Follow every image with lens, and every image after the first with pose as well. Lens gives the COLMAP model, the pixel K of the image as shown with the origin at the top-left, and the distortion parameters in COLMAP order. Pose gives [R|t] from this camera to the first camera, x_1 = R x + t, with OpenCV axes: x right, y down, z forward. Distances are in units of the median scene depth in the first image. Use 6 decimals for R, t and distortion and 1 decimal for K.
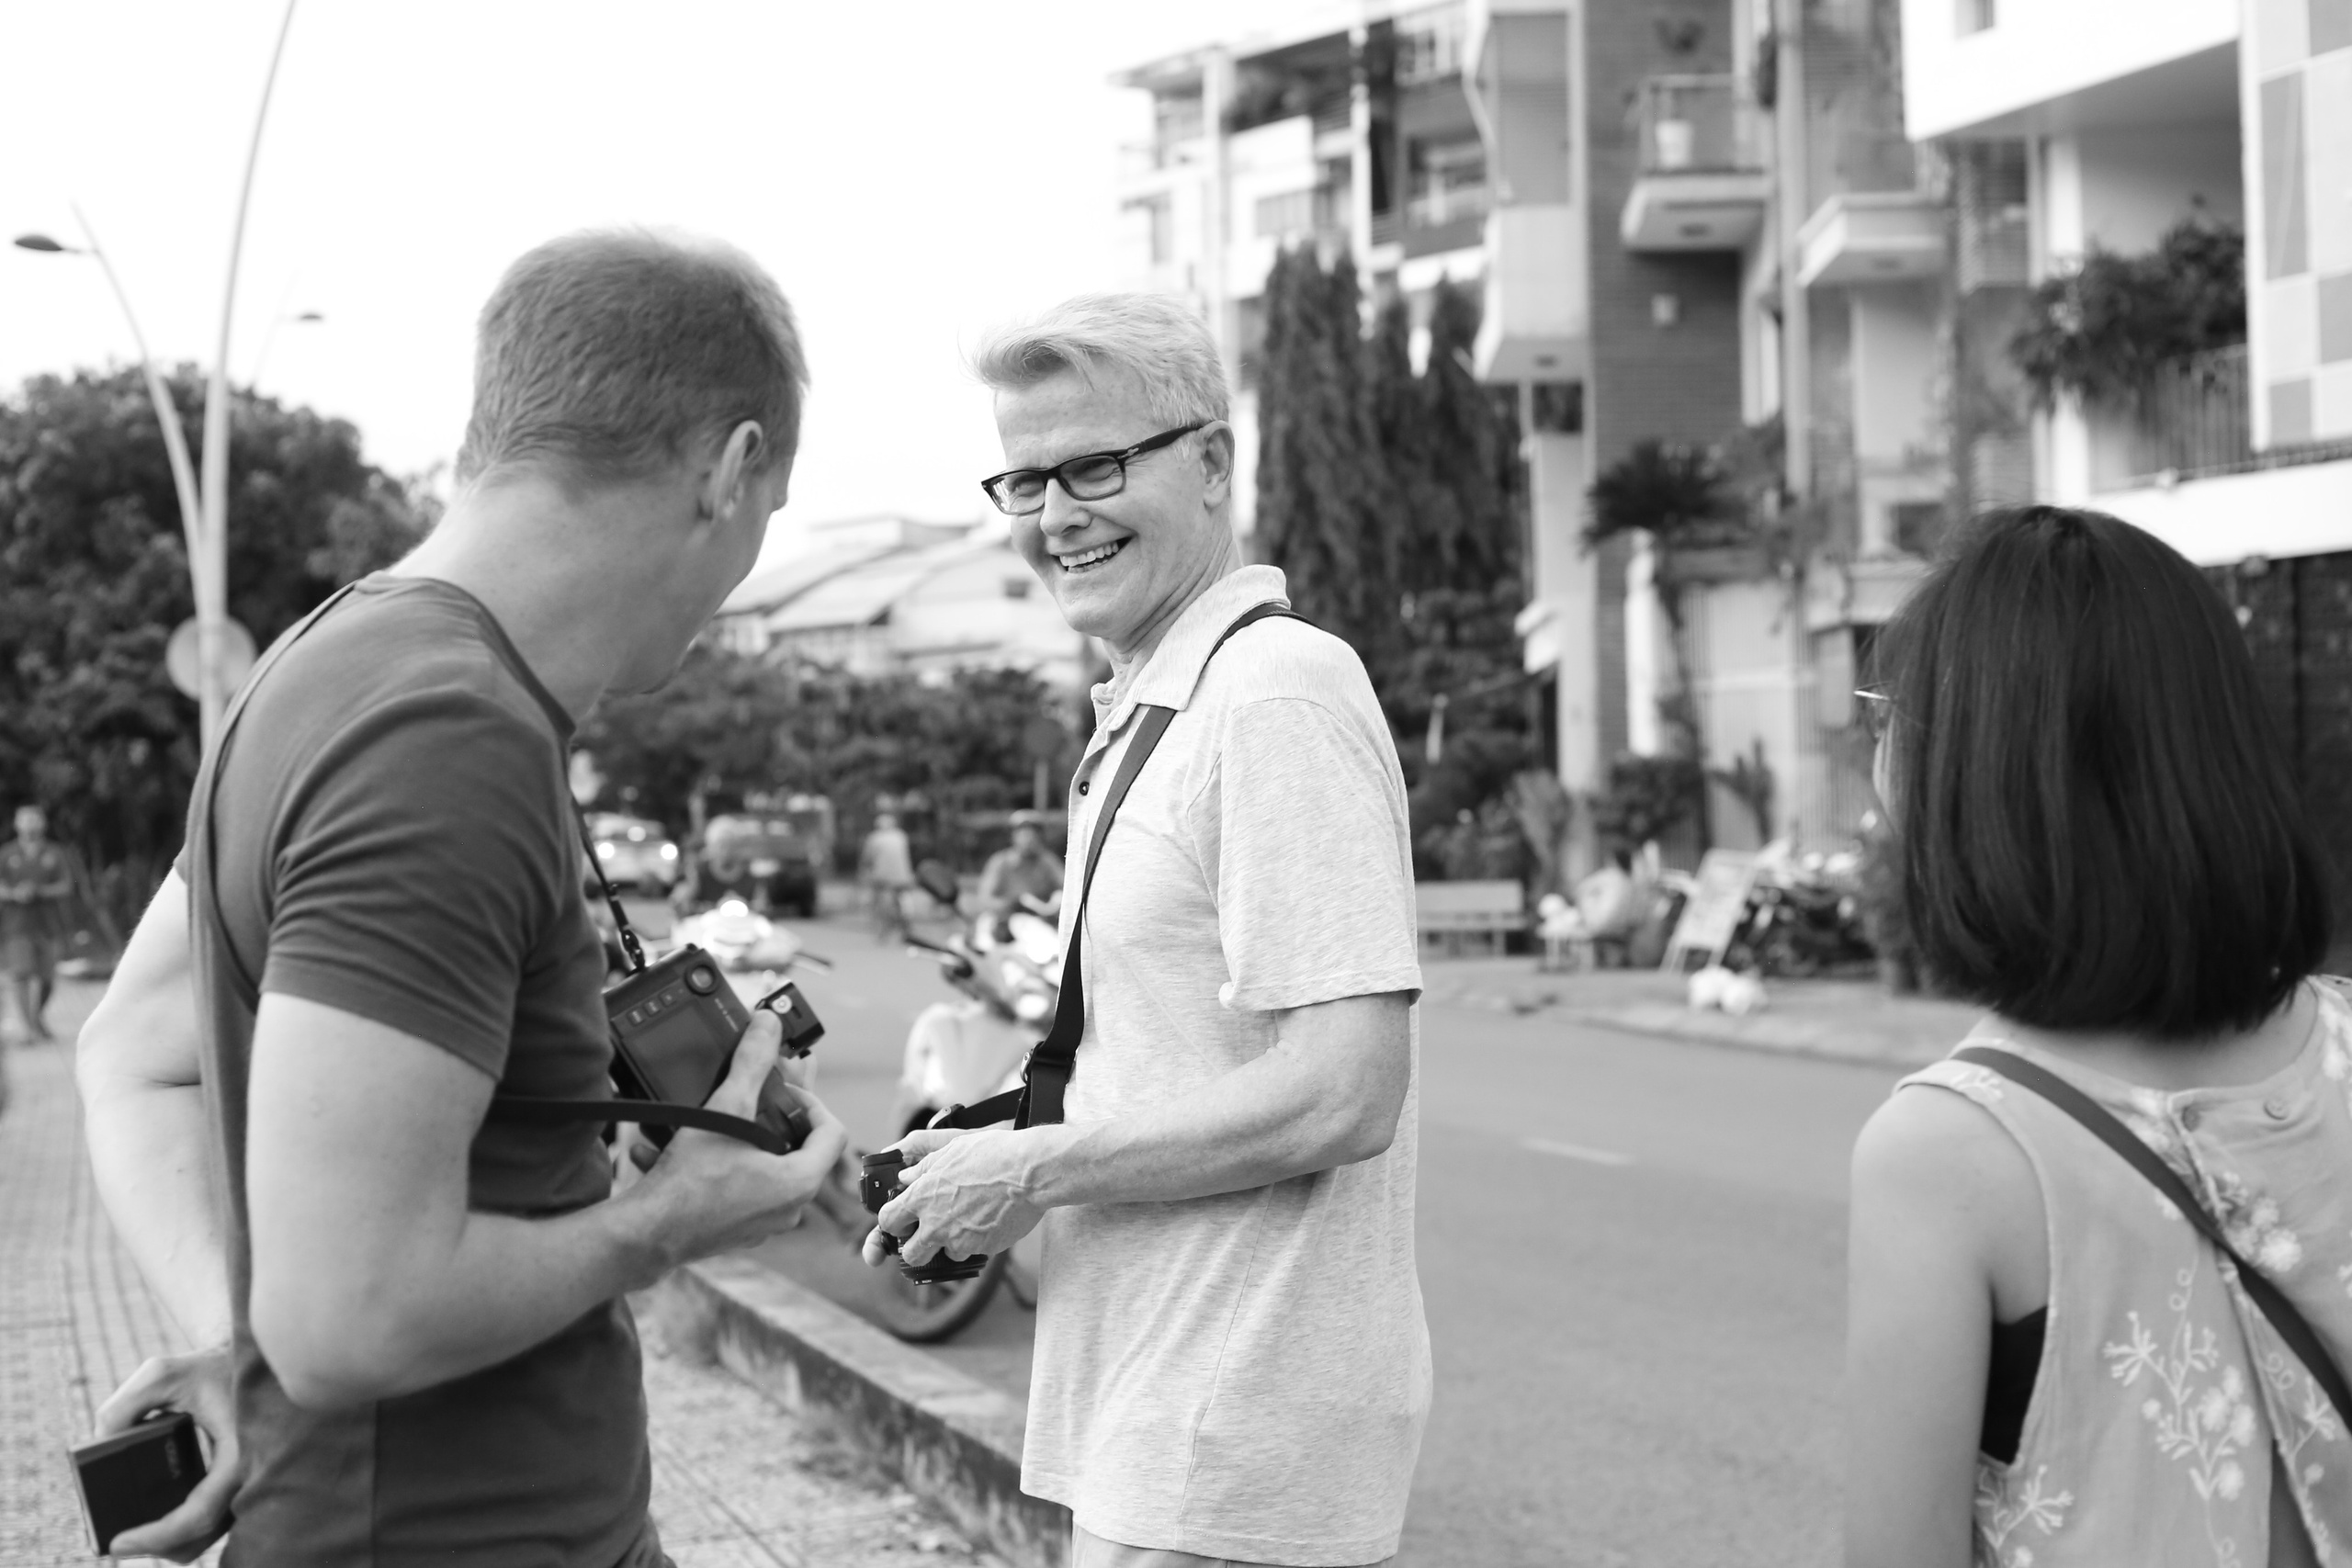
lens RADIAL K [[3447.1, 0, 1133.1], [0, 3447.1, 788.7], [0, 0, 1]] dist [-0.093069, -0.146705]
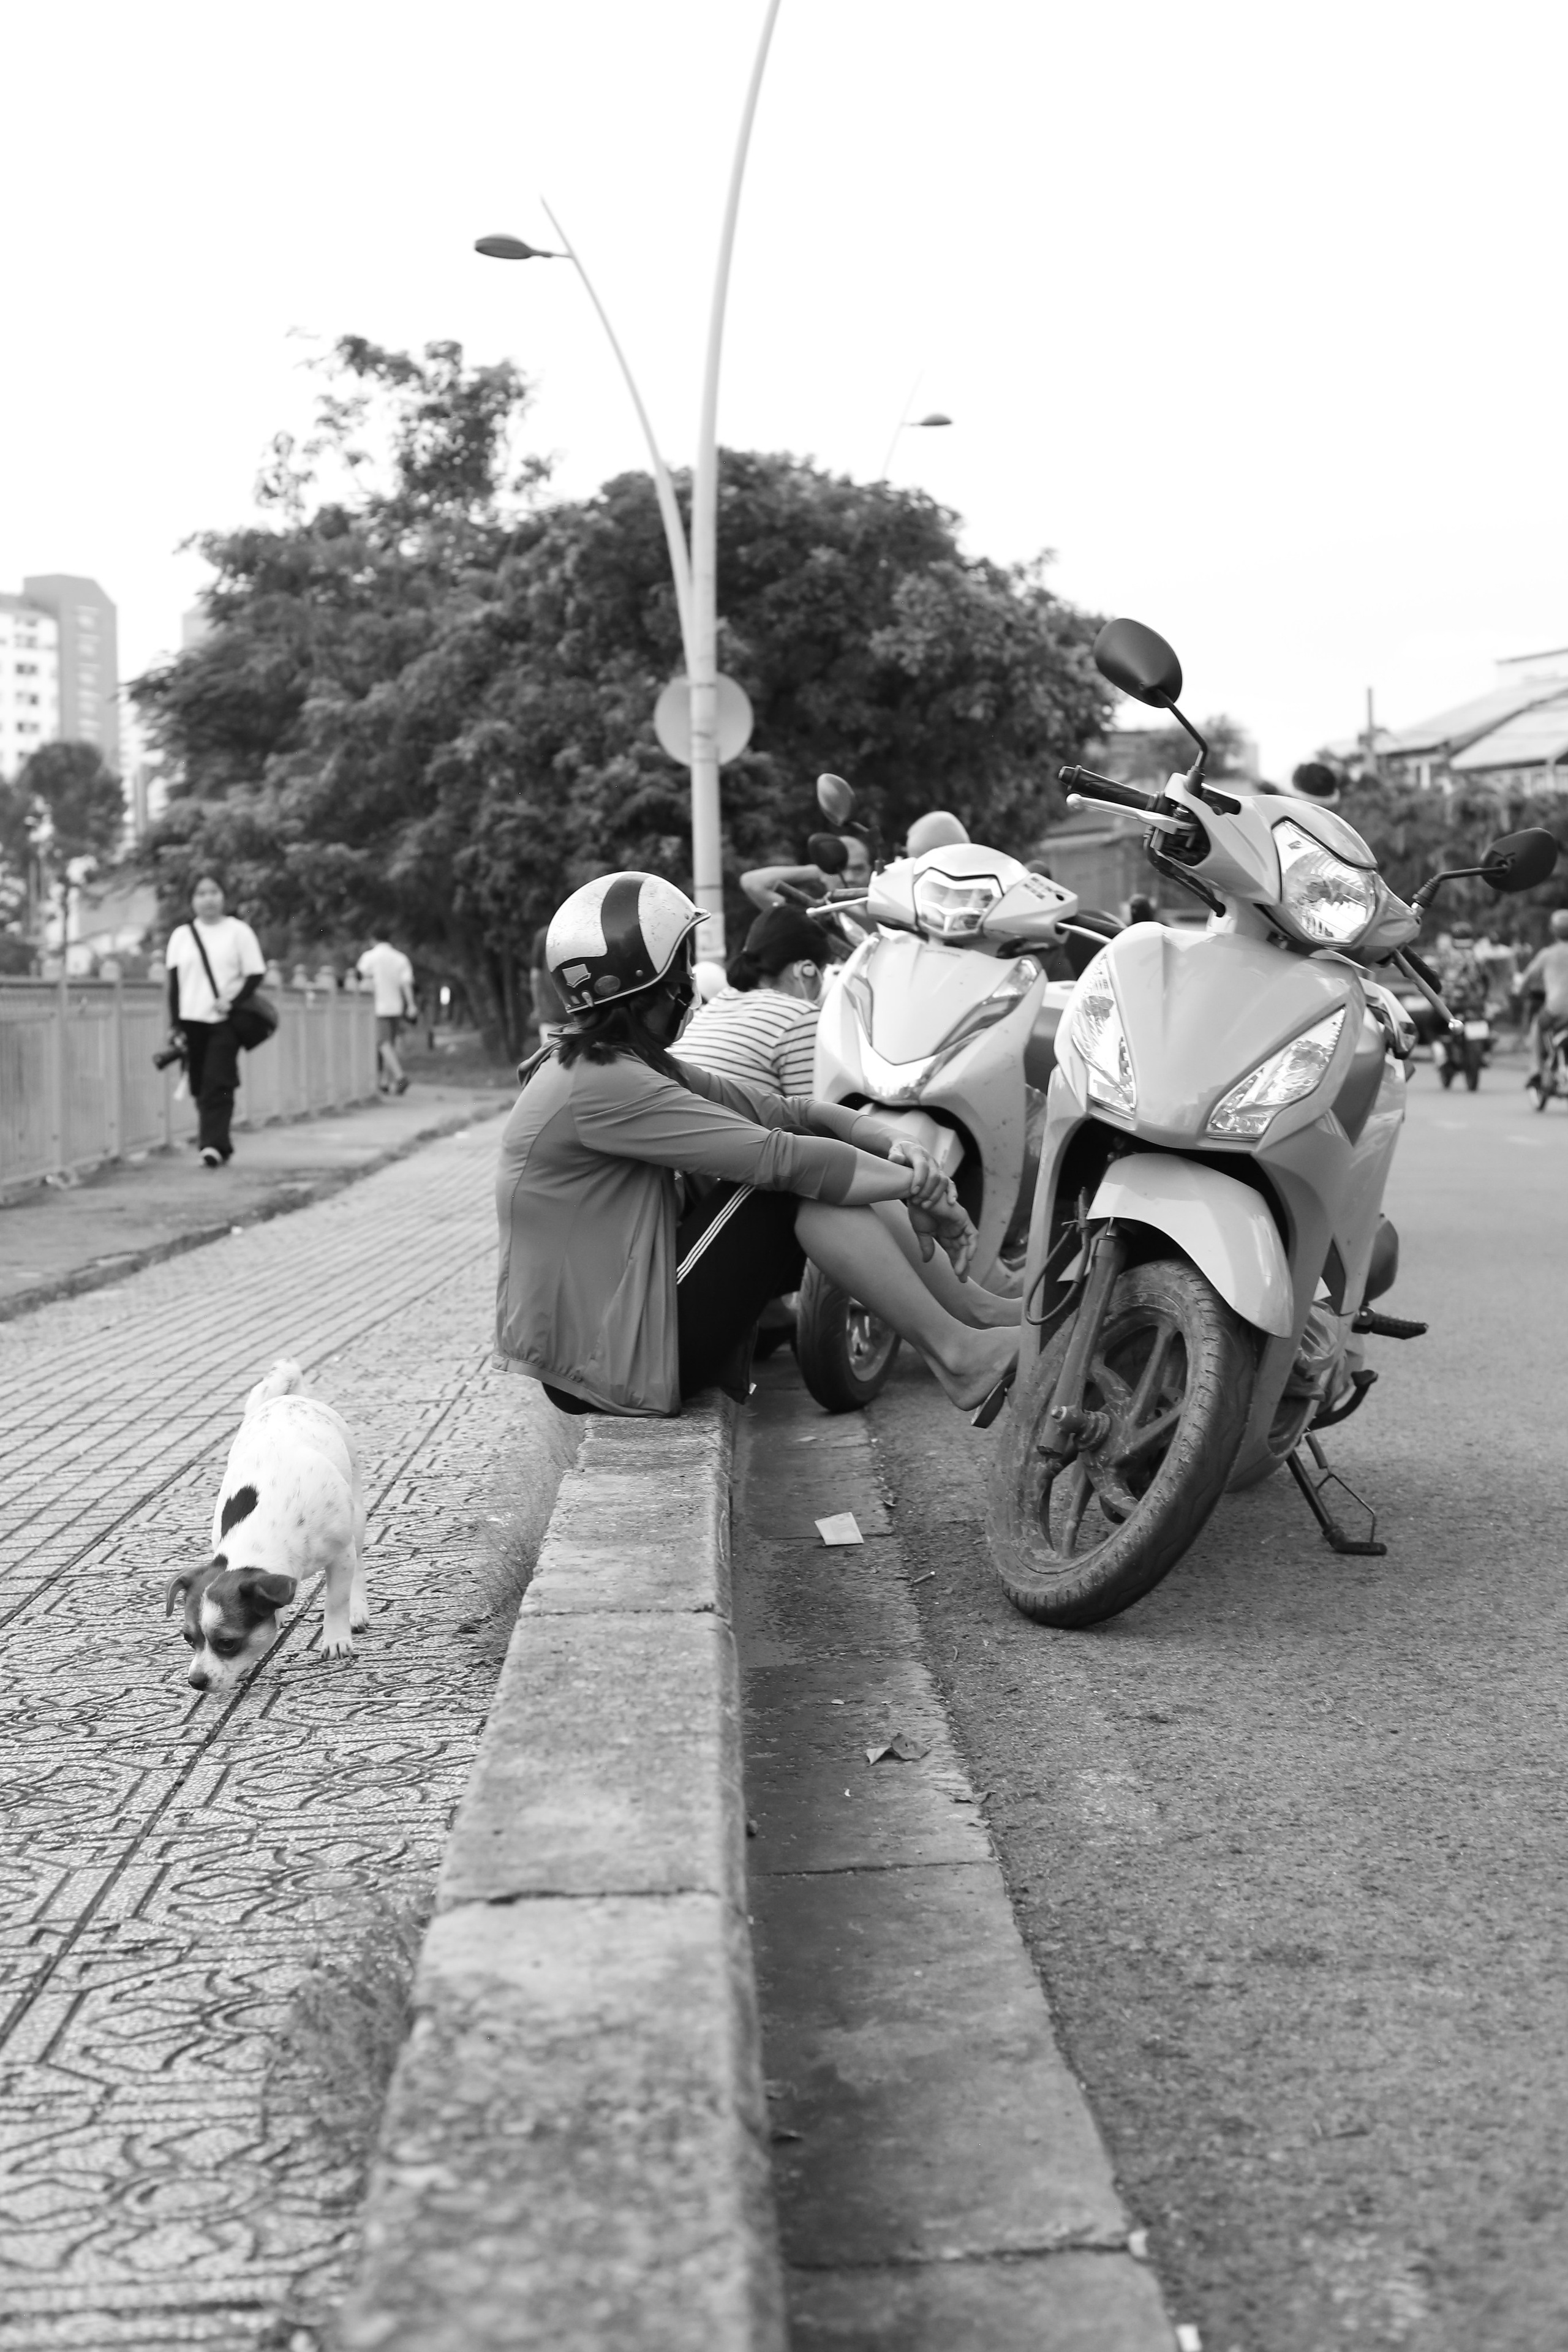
lens RADIAL K [[3447.4, 0, 789.9], [0, 3447.4, 1110.6], [0, 0, 1]] dist [-0.093069, -0.146705]
pose [[0.954247, 0.011700, -0.298792, 0.007698], [0.001521, 0.999031, 0.043977, 0.012924], [0.299017, -0.042420, 0.953305, 0.099130]]
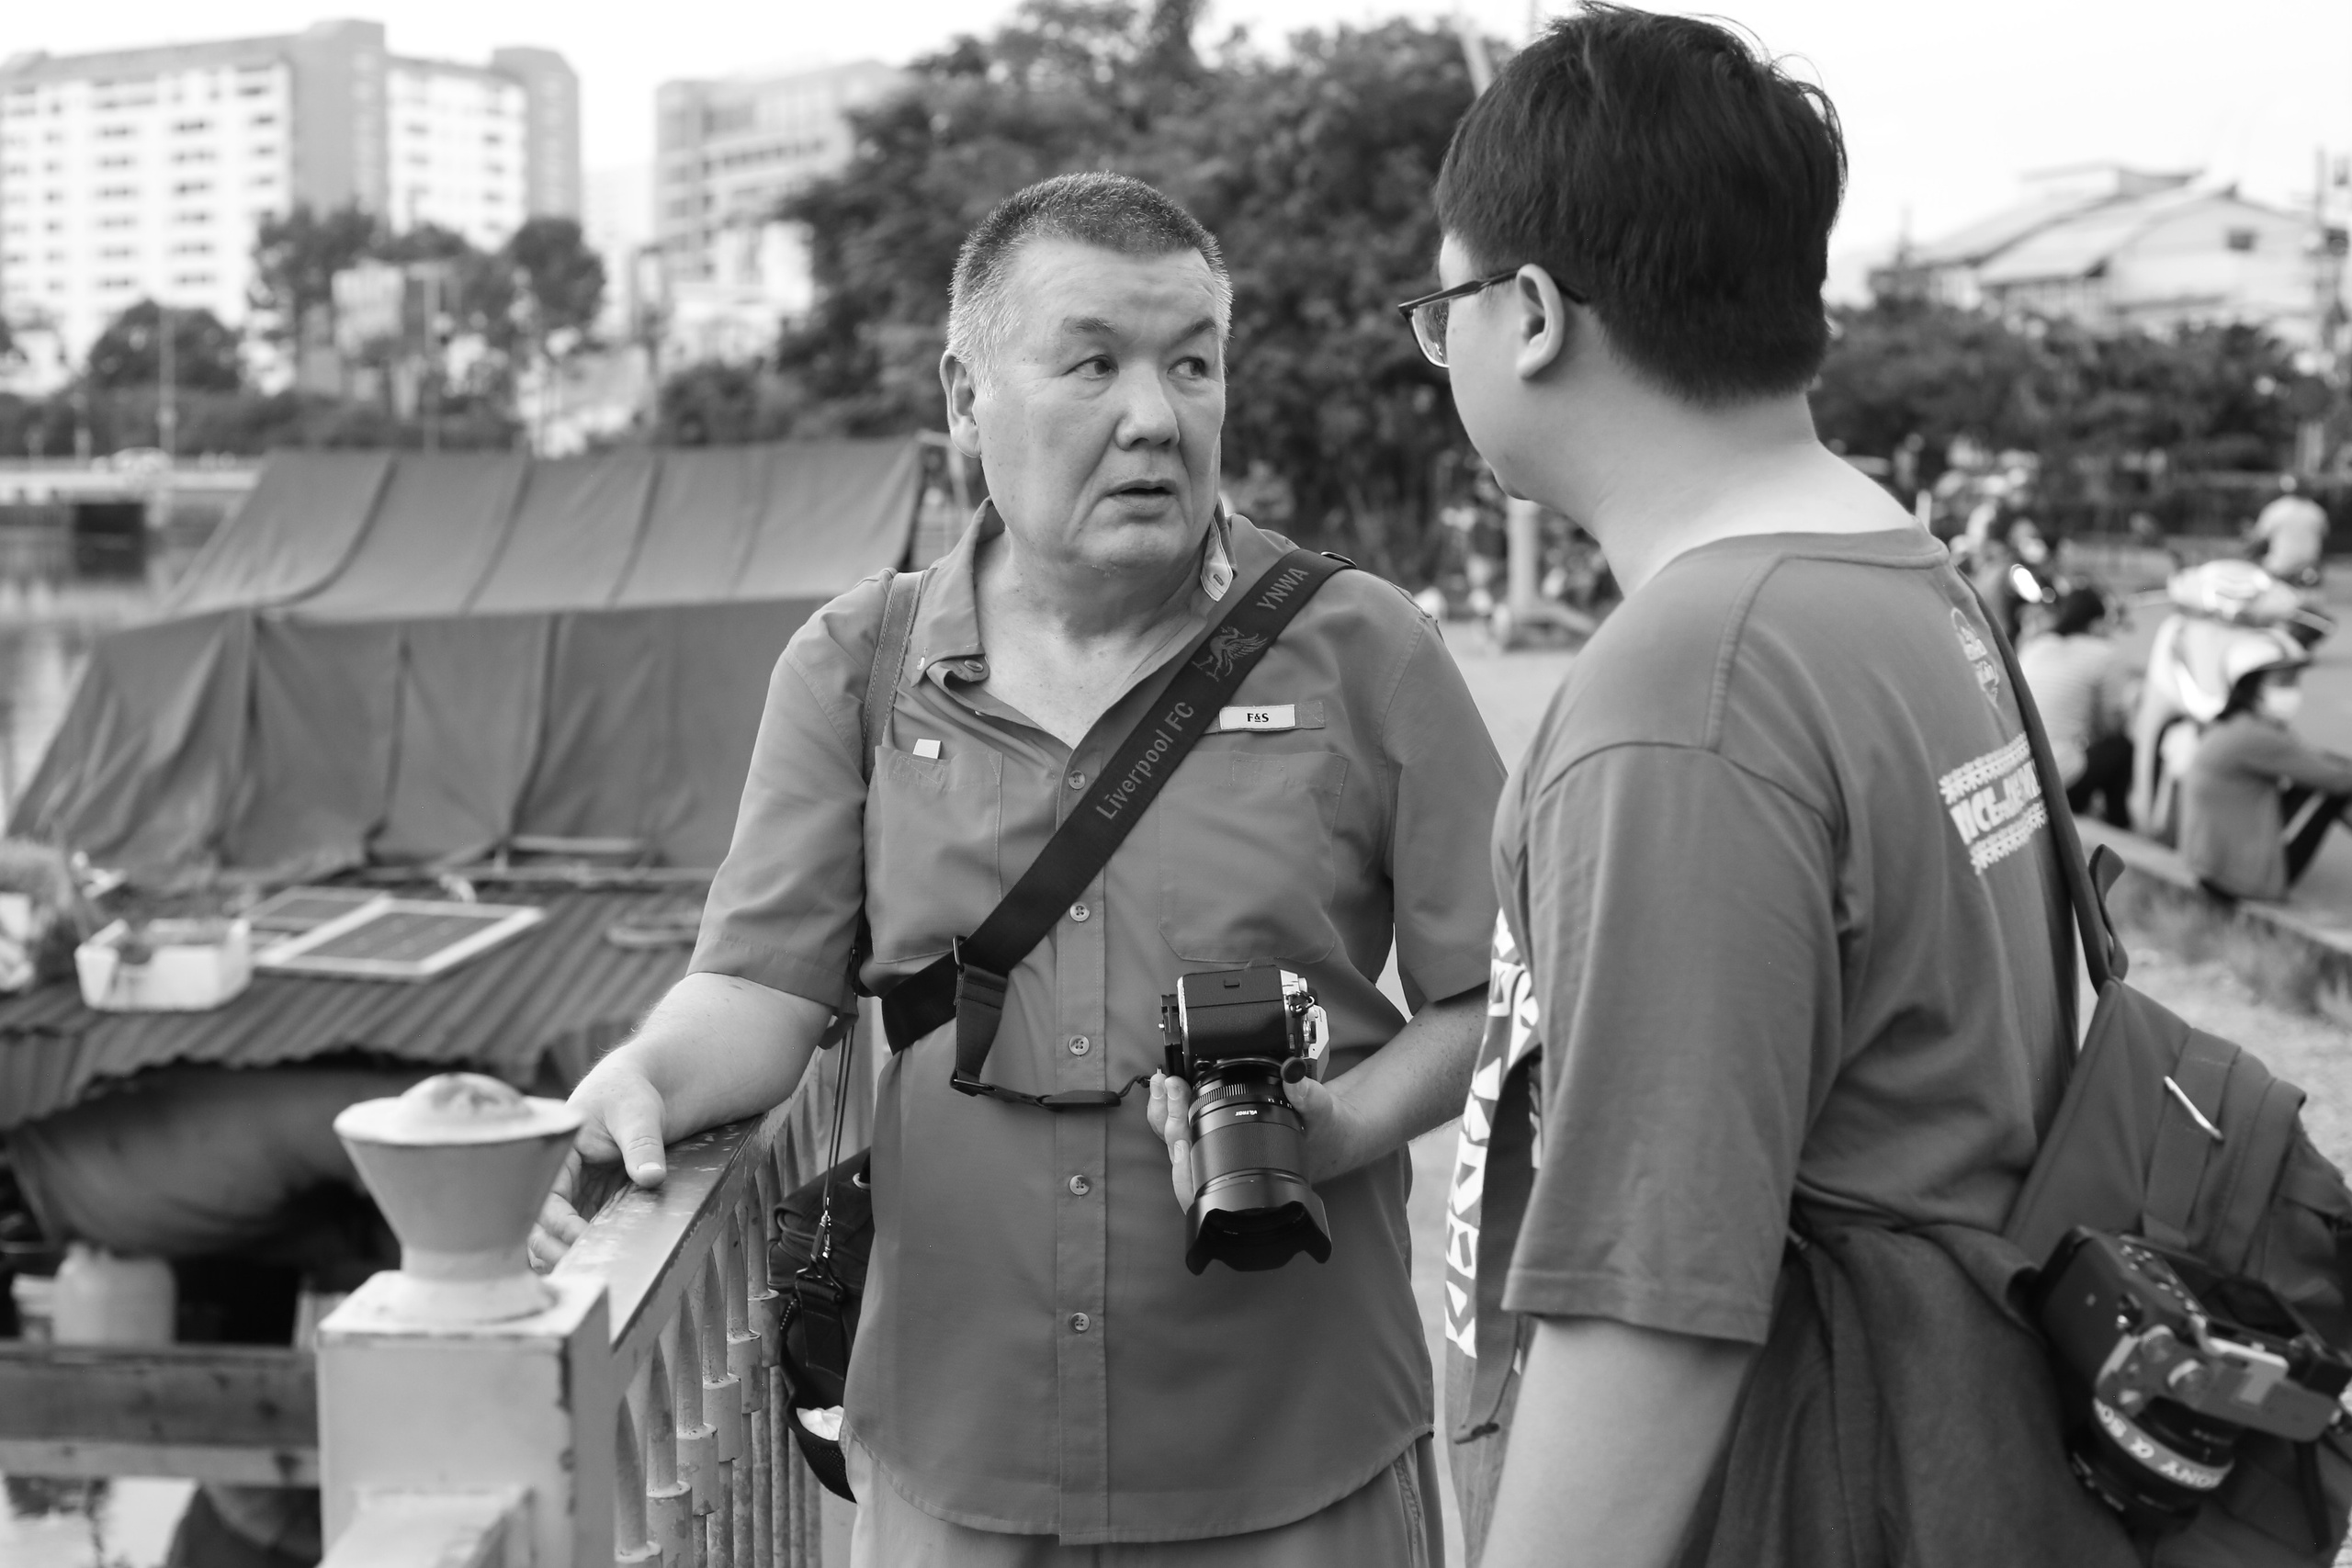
lens RADIAL K [[3447.1, 0, 1133.1], [0, 3447.1, 788.7], [0, 0, 1]] dist [-0.093069, -0.146705]
pose [[0.944109, 0.043615, -0.326735, -0.021996], [-0.010561, 0.994701, 0.102263, 0.000651], [0.329464, -0.093097, 0.939567, -0.007956]]
